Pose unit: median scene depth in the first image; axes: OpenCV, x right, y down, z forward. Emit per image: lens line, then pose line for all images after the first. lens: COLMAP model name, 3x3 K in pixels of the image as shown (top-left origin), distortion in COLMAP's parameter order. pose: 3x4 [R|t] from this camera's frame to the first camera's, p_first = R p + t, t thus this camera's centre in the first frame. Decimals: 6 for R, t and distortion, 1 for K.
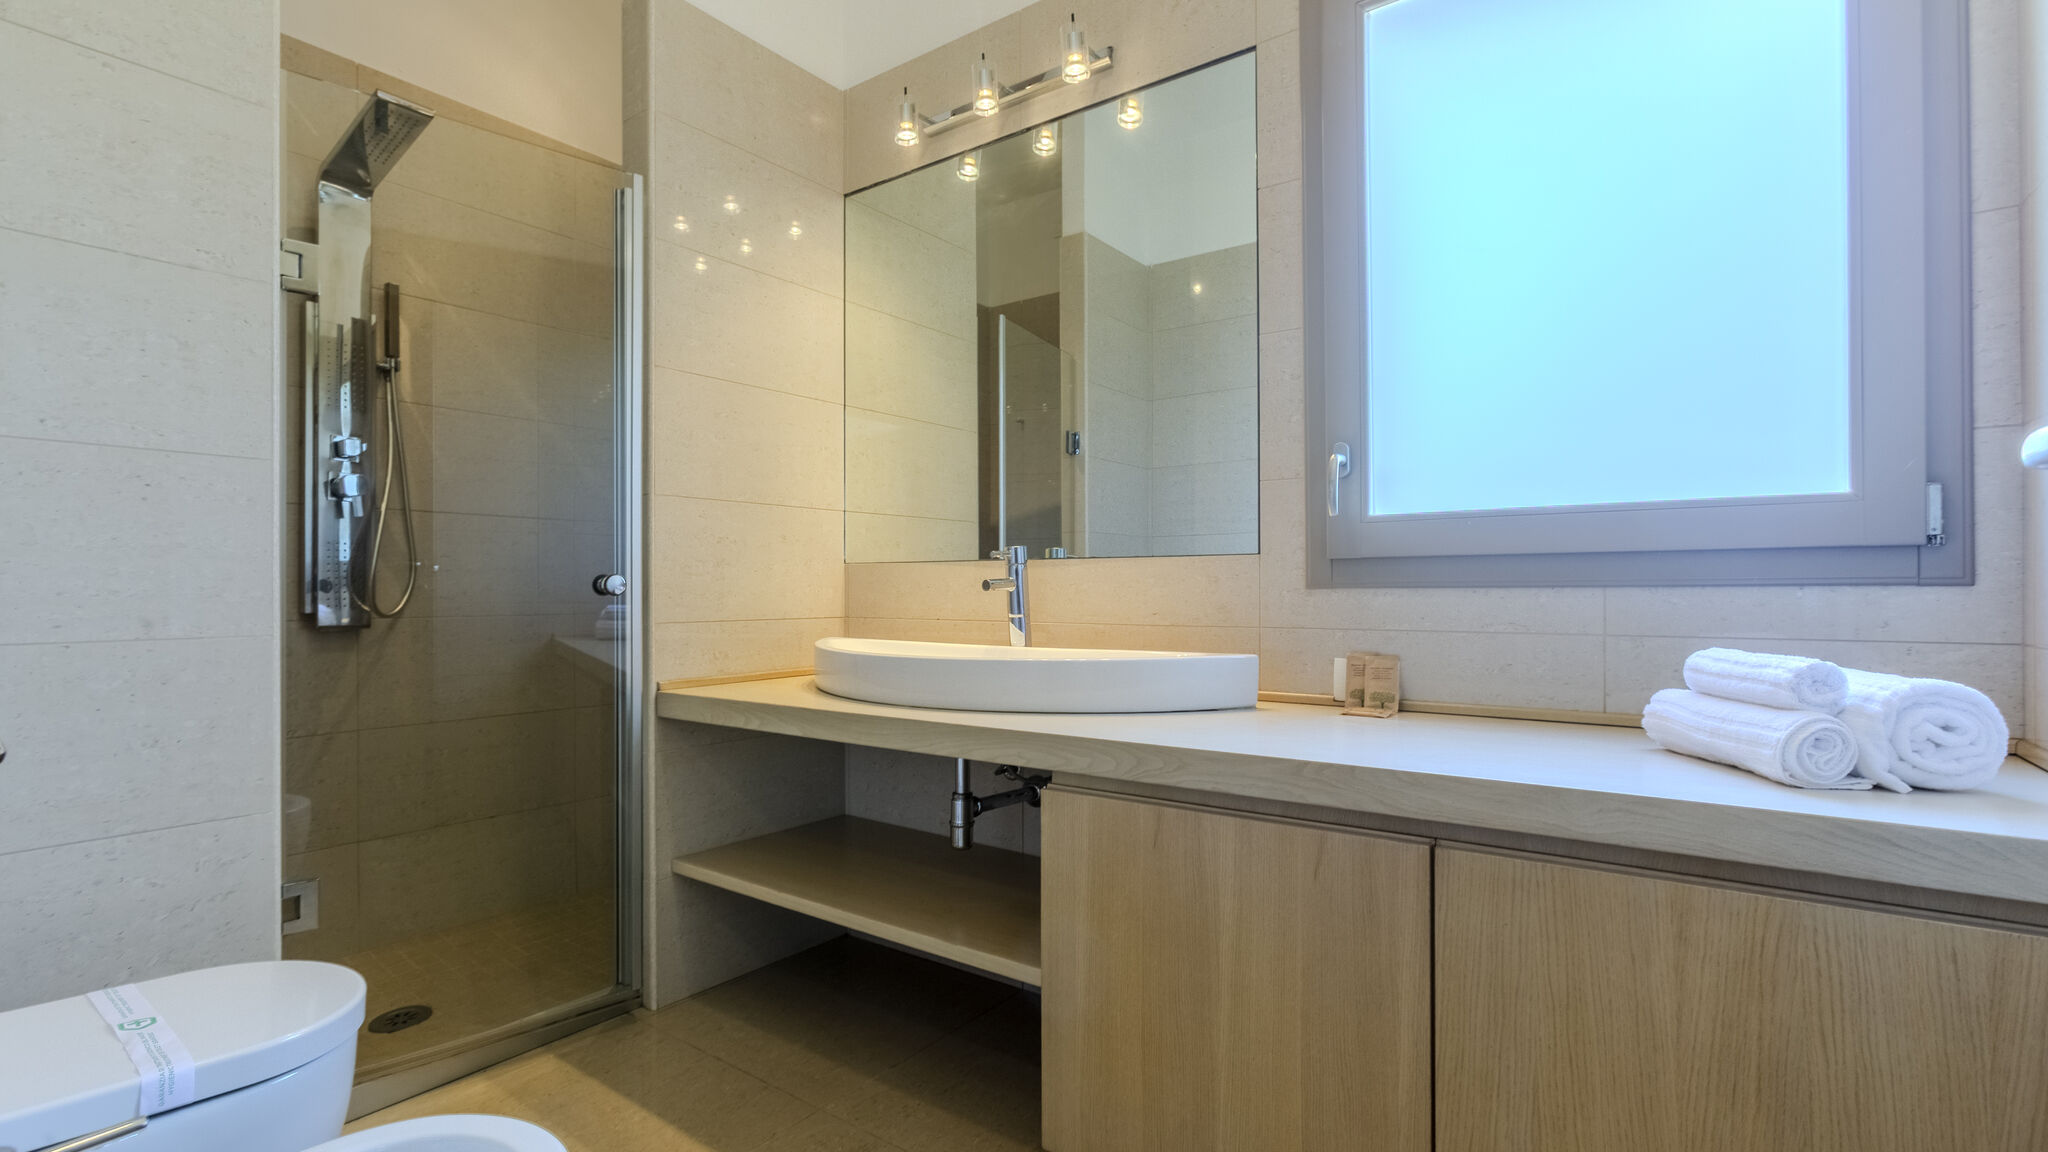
lens RADIAL K [[918.0, 0, 1014.1], [0, 918.0, 558.7], [0, 0, 1]] dist [-0.013703, 0.000400]
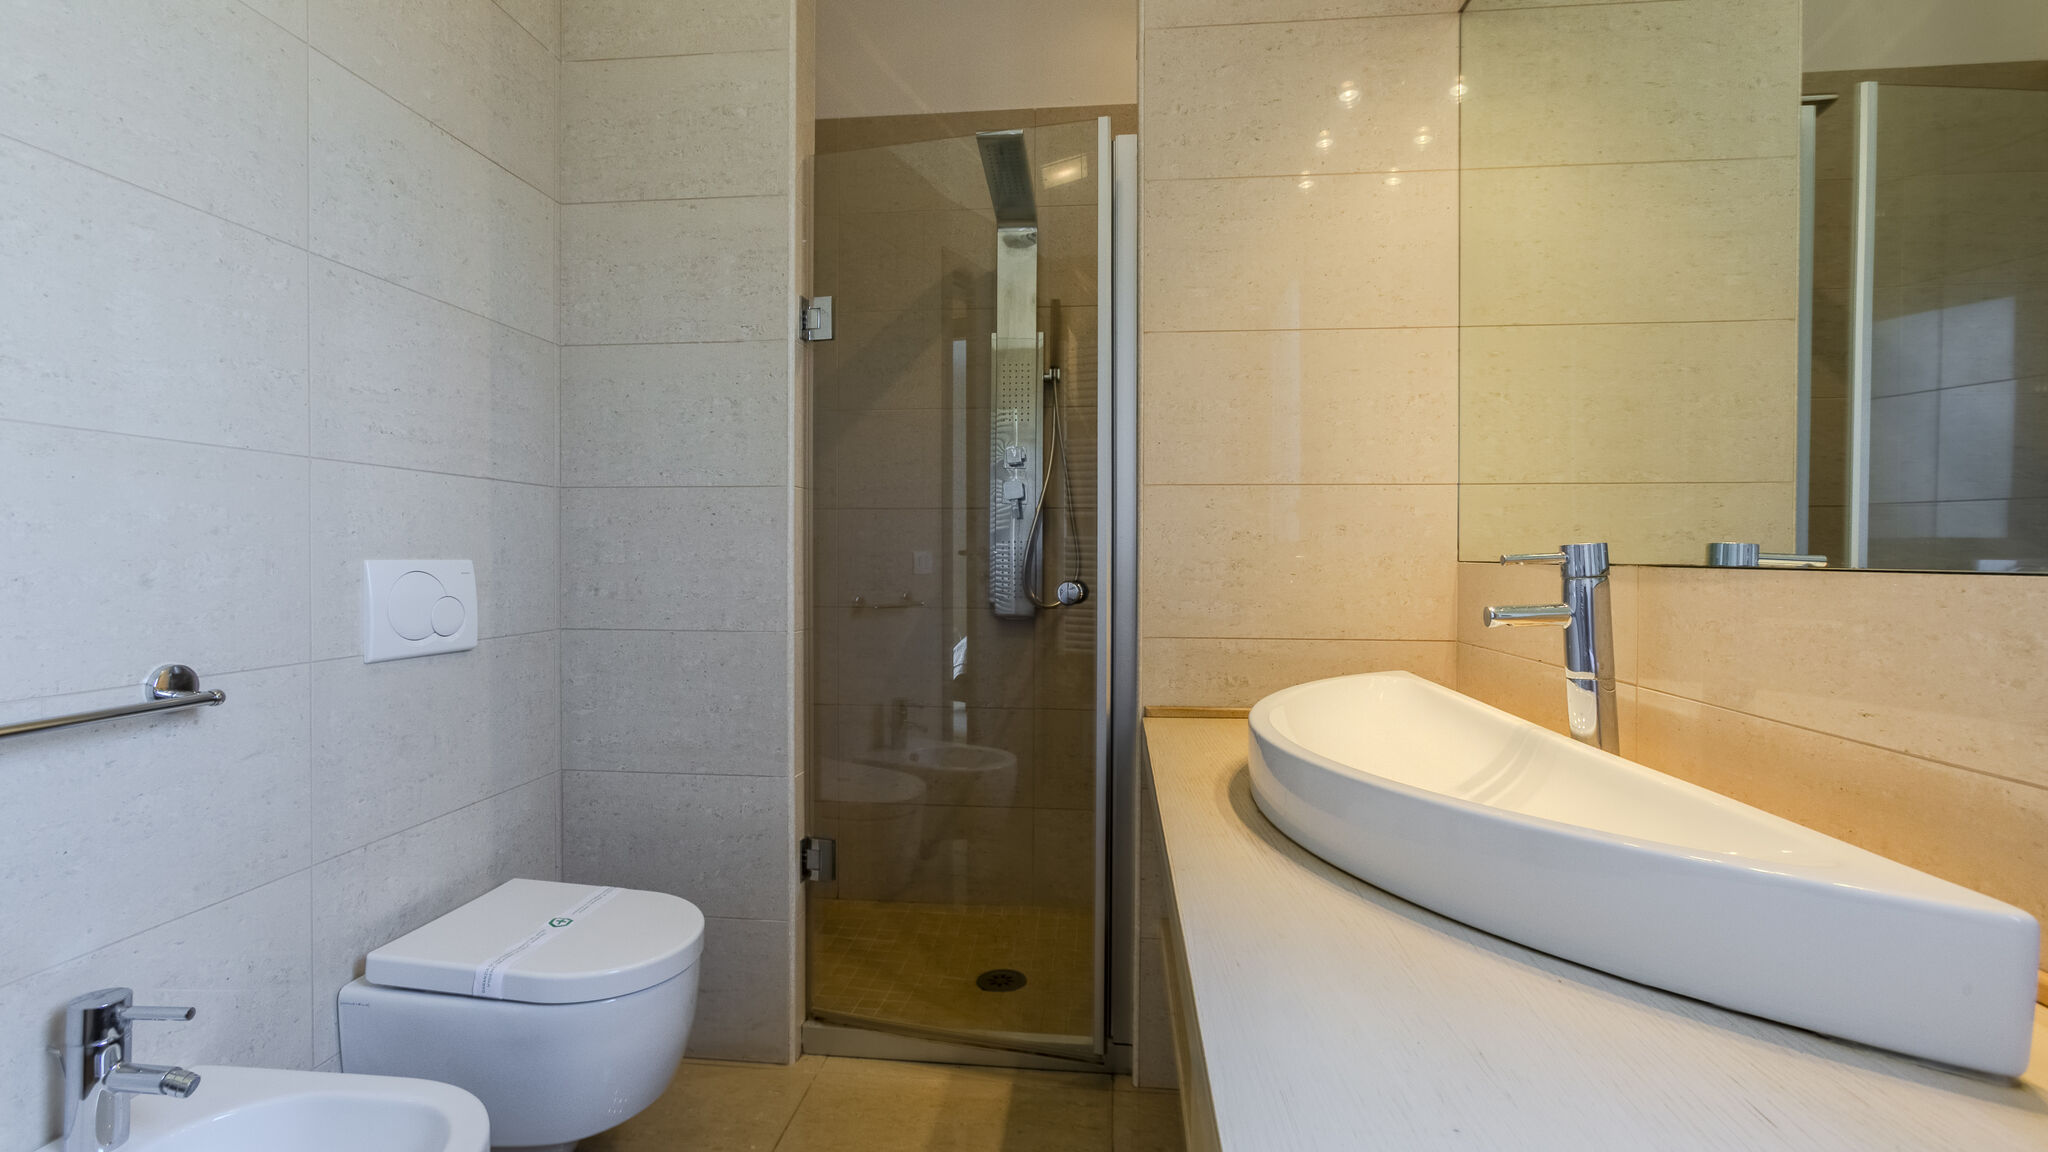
lens RADIAL K [[931.9, 0, 991.1], [0, 931.9, 550.3], [0, 0, 1]] dist [-0.011359, 0.000091]
pose [[0.504631, -0.003207, -0.863329, 0.312830], [0.023876, 0.999662, 0.010243, -0.023725], [0.863005, -0.025782, 0.504537, 0.485584]]
